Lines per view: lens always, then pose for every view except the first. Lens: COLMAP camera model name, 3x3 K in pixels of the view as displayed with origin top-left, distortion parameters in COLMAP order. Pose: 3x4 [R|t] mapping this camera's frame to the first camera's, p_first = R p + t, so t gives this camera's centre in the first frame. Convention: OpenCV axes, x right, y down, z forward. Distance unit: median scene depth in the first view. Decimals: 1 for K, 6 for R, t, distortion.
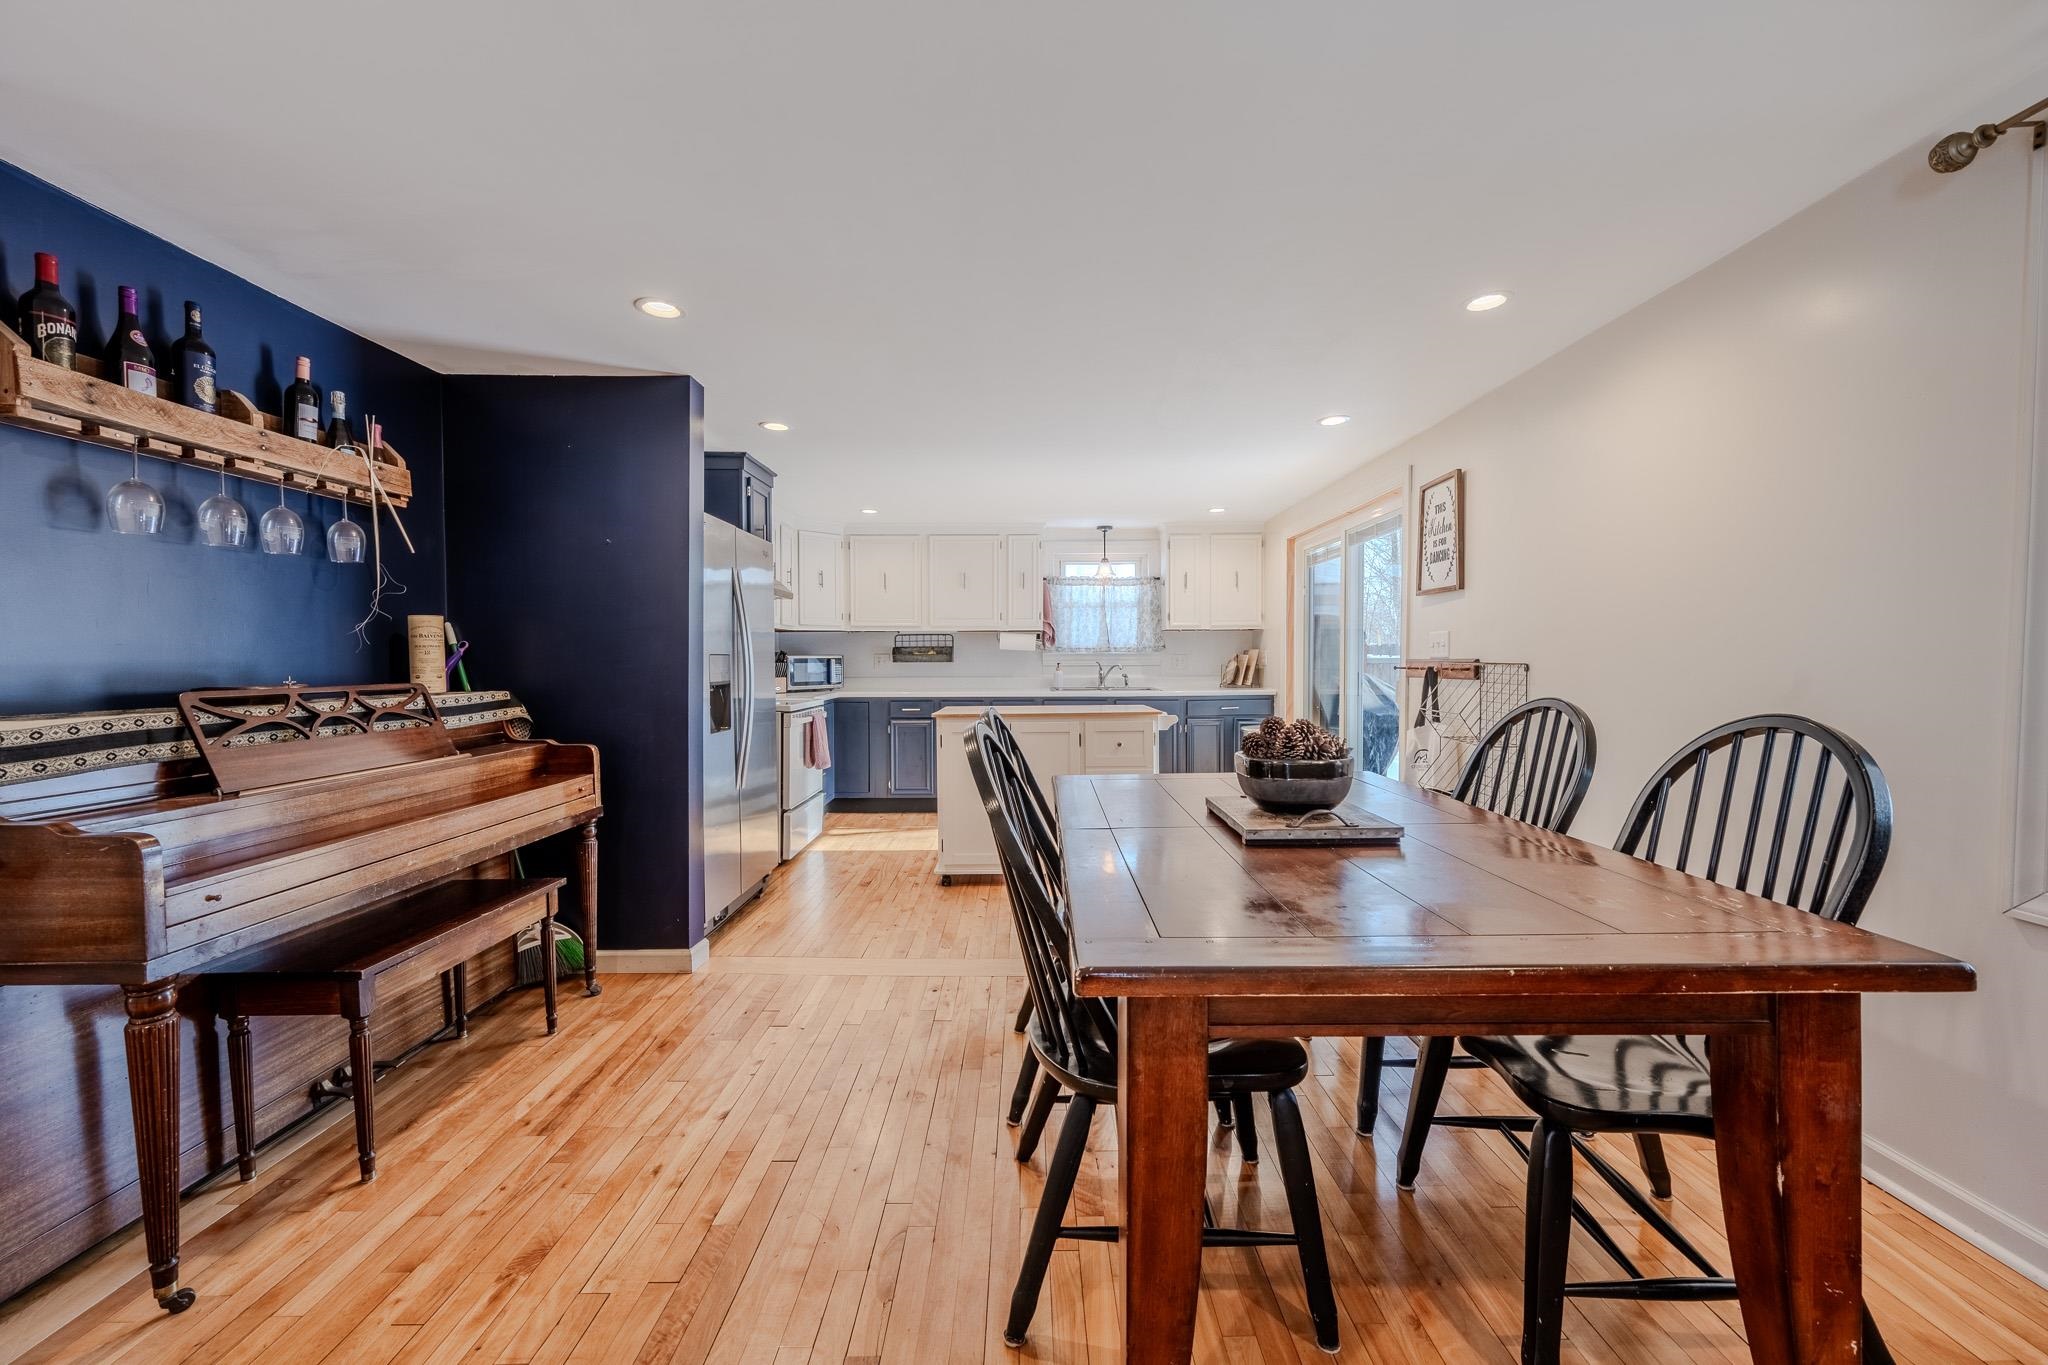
lens RADIAL K [[812.2, 0, 1023.2], [0, 812.2, 685.4], [0, 0, 1]] dist [-0.002941, -0.000066]
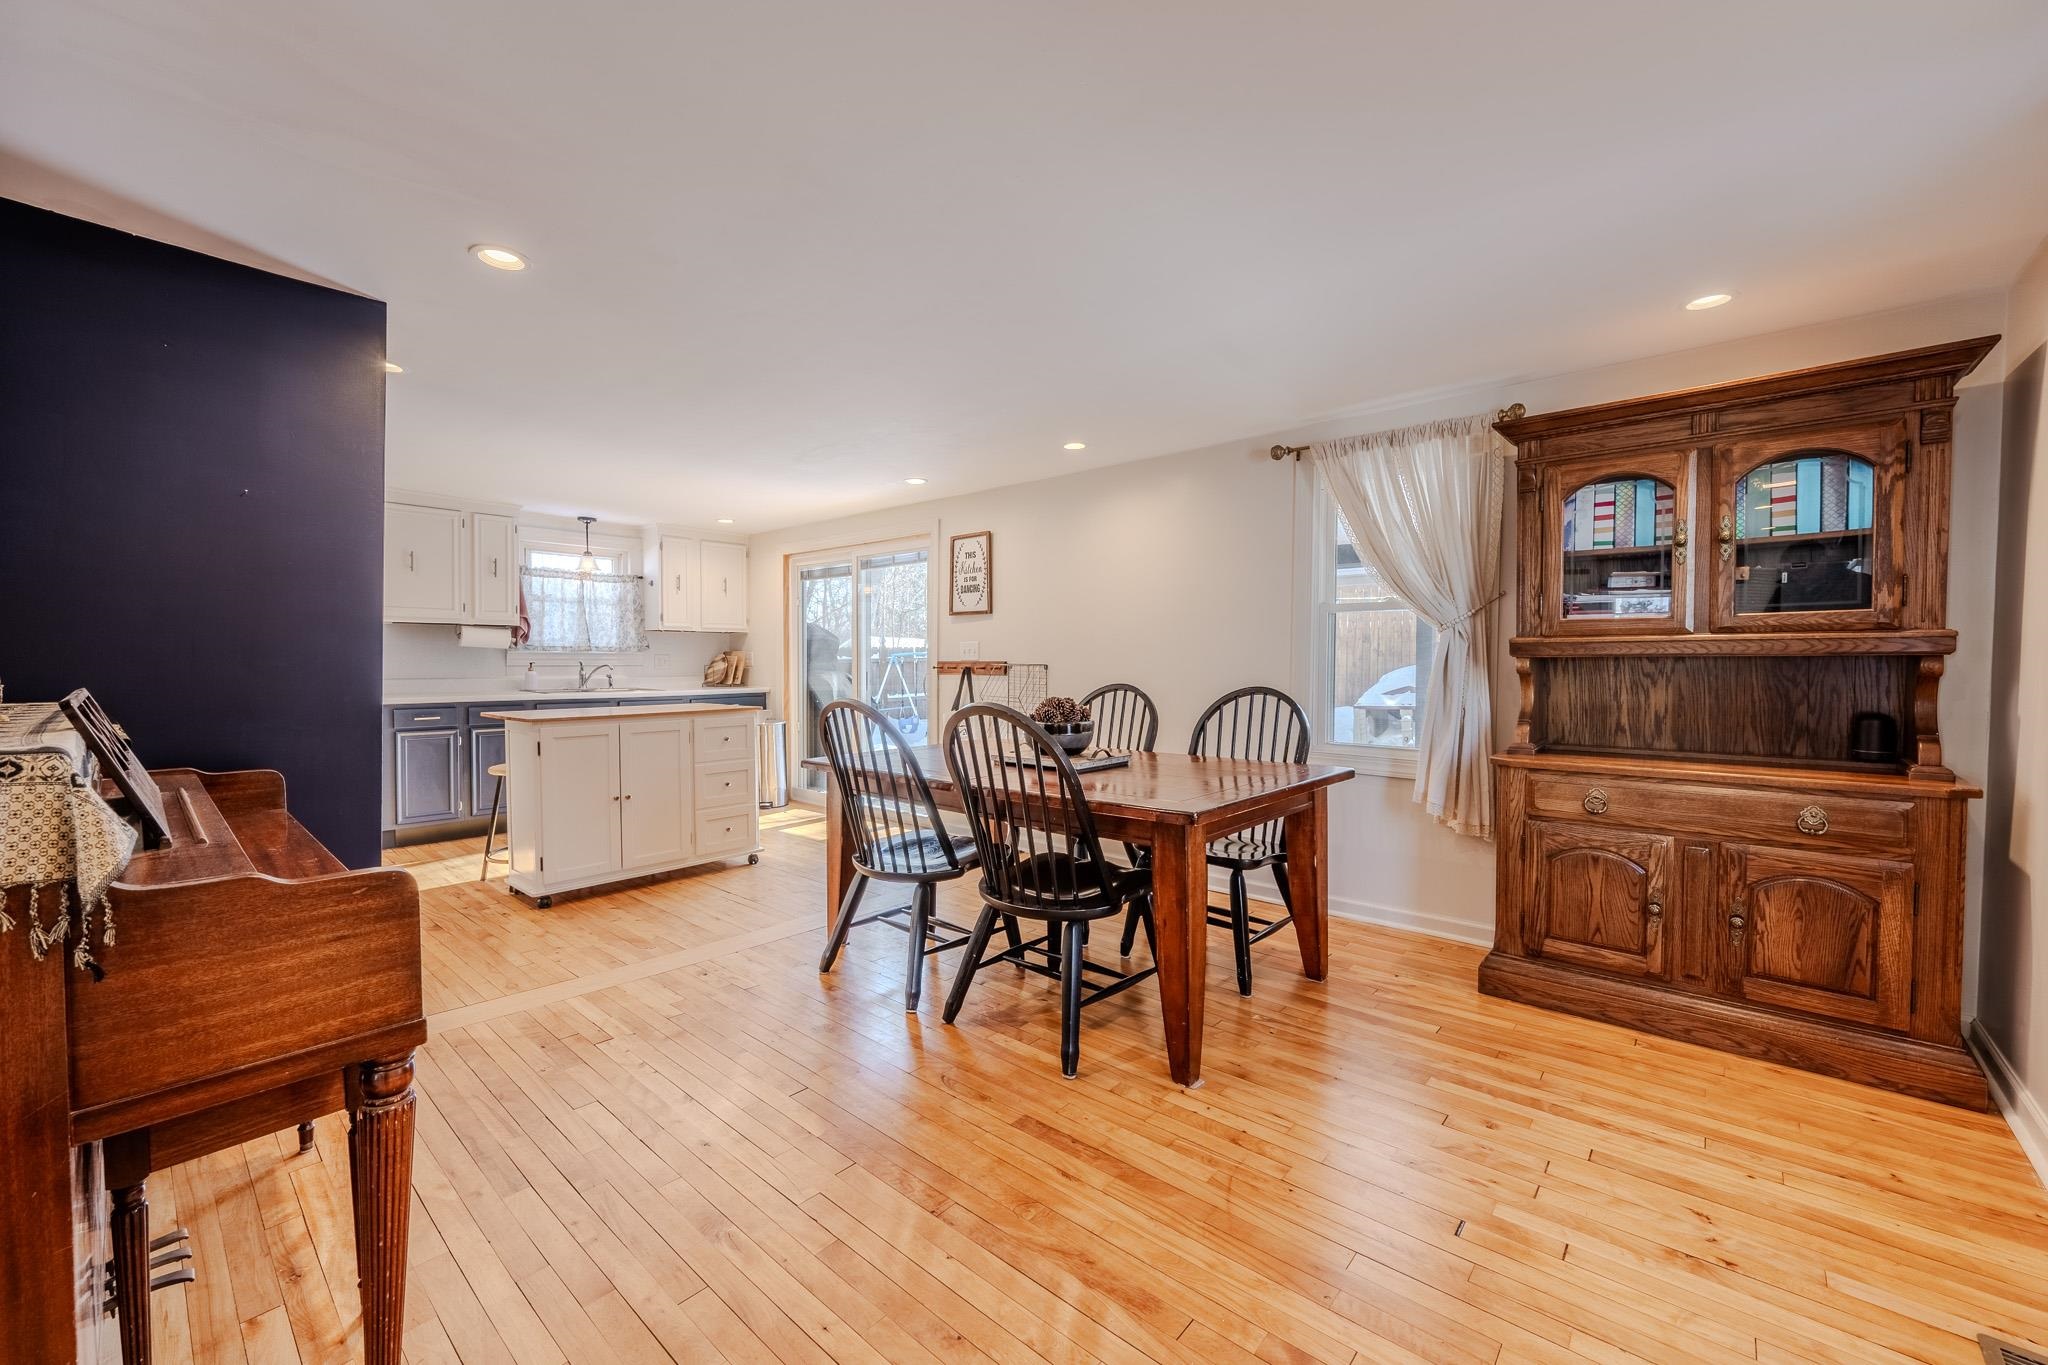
lens RADIAL K [[812.2, 0, 1037.5], [0, 812.2, 680.1], [0, 0, 1]] dist [-0.002941, -0.000066]
pose [[0.652186, -0.012734, 0.757952, -0.280318], [0.018581, 0.999827, 0.000810, 0.001172], [-0.757831, 0.013556, 0.652310, -0.006996]]
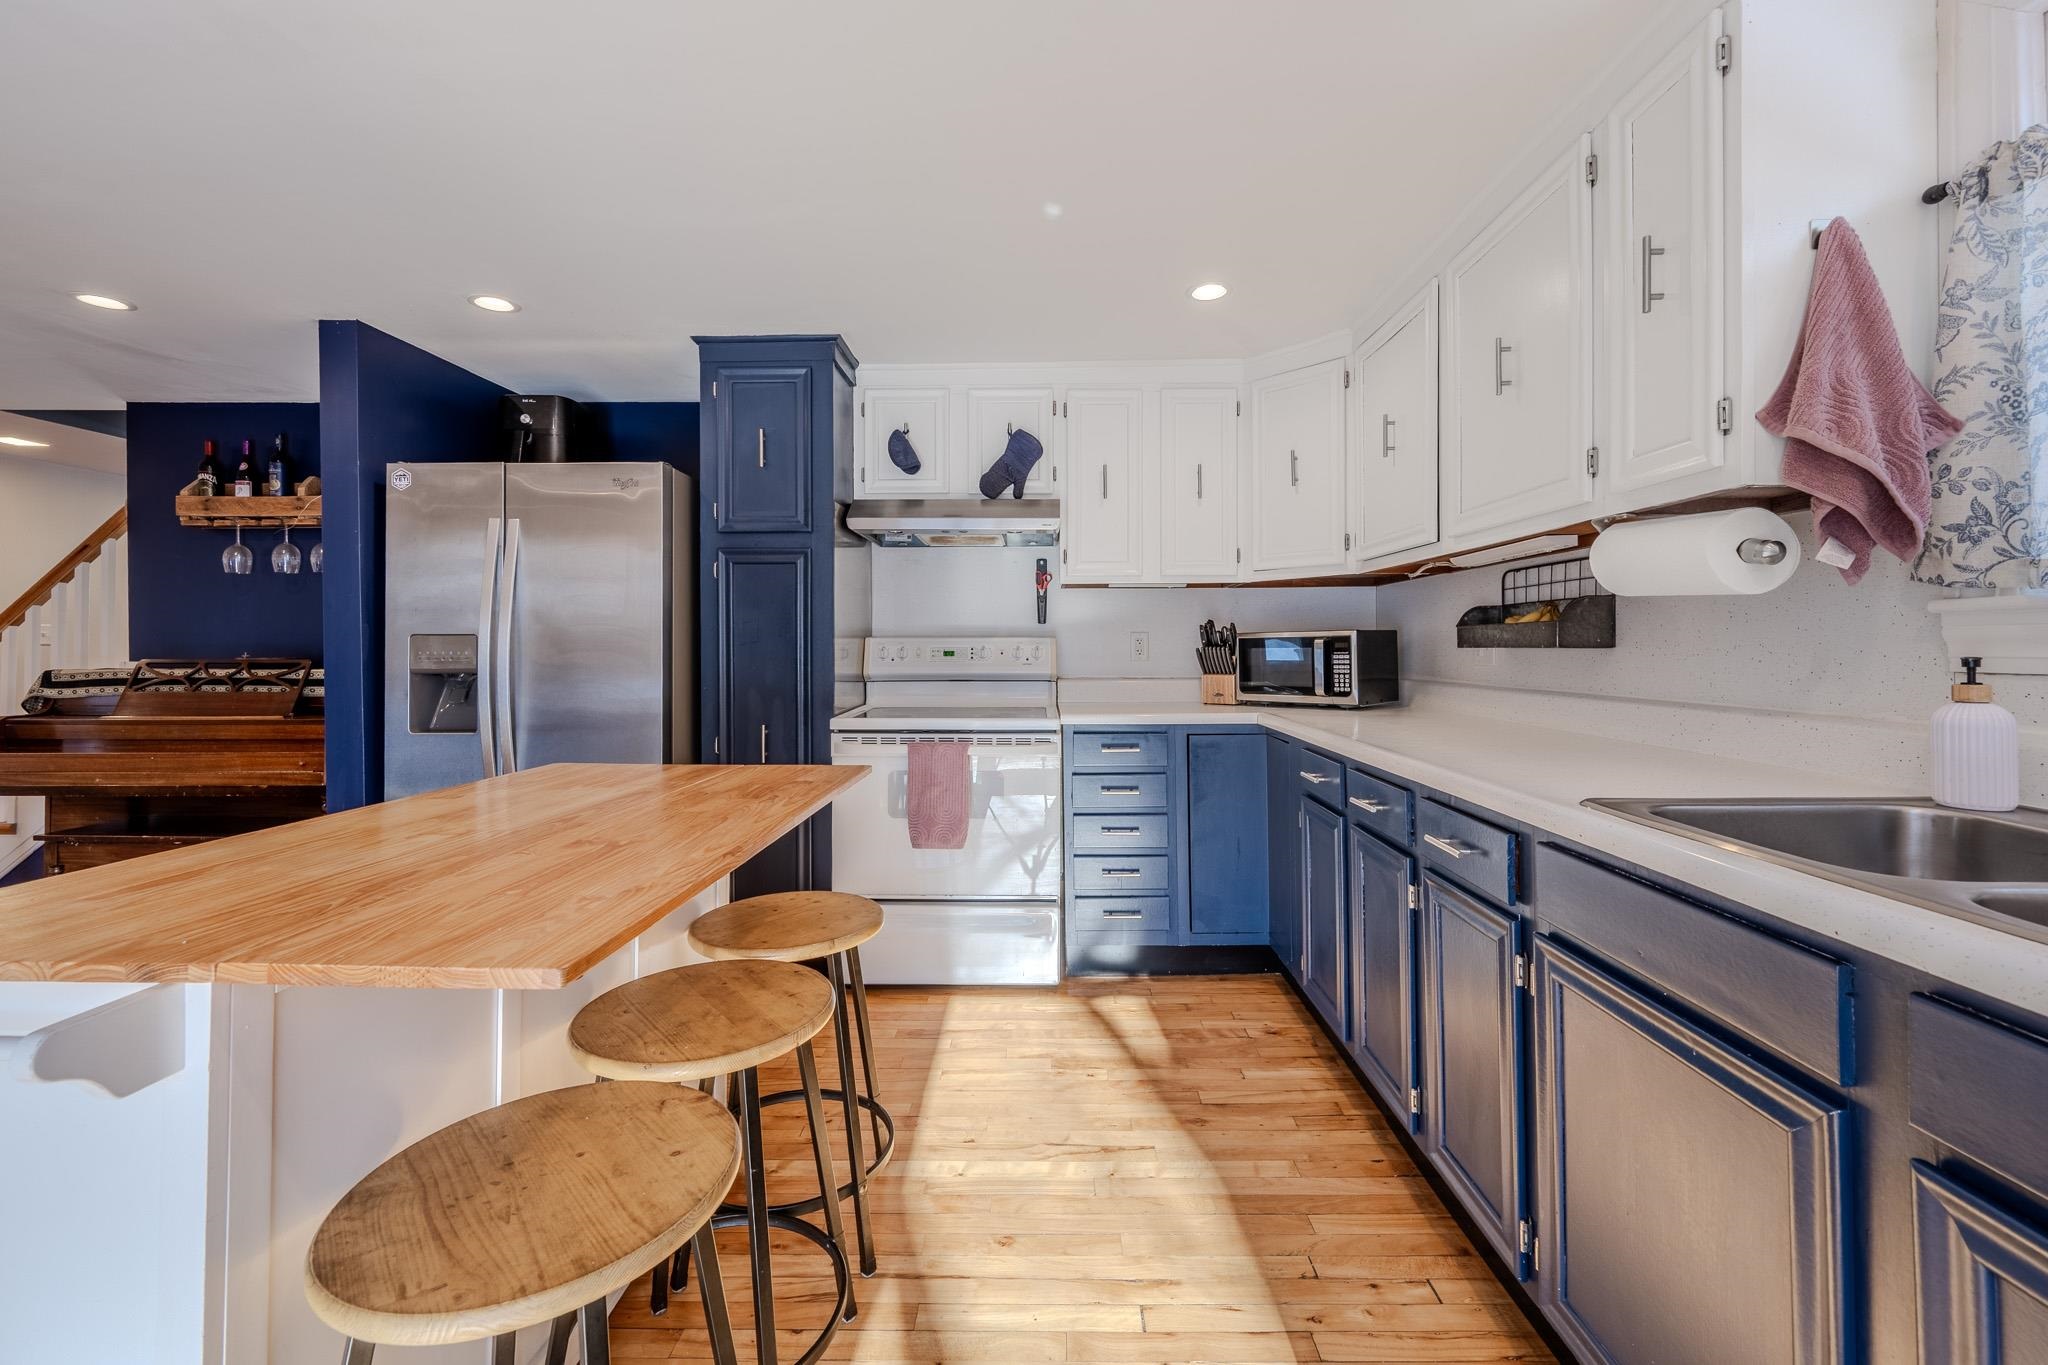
lens RADIAL K [[812.2, 0, 1051.9], [0, 812.2, 645.8], [0, 0, 1]] dist [-0.002941, -0.000066]
pose [[-0.007965, 0.002056, -0.999966, 0.215289], [-0.031939, 0.999487, 0.002310, -0.025222], [0.999458, 0.031956, -0.007895, 0.842456]]
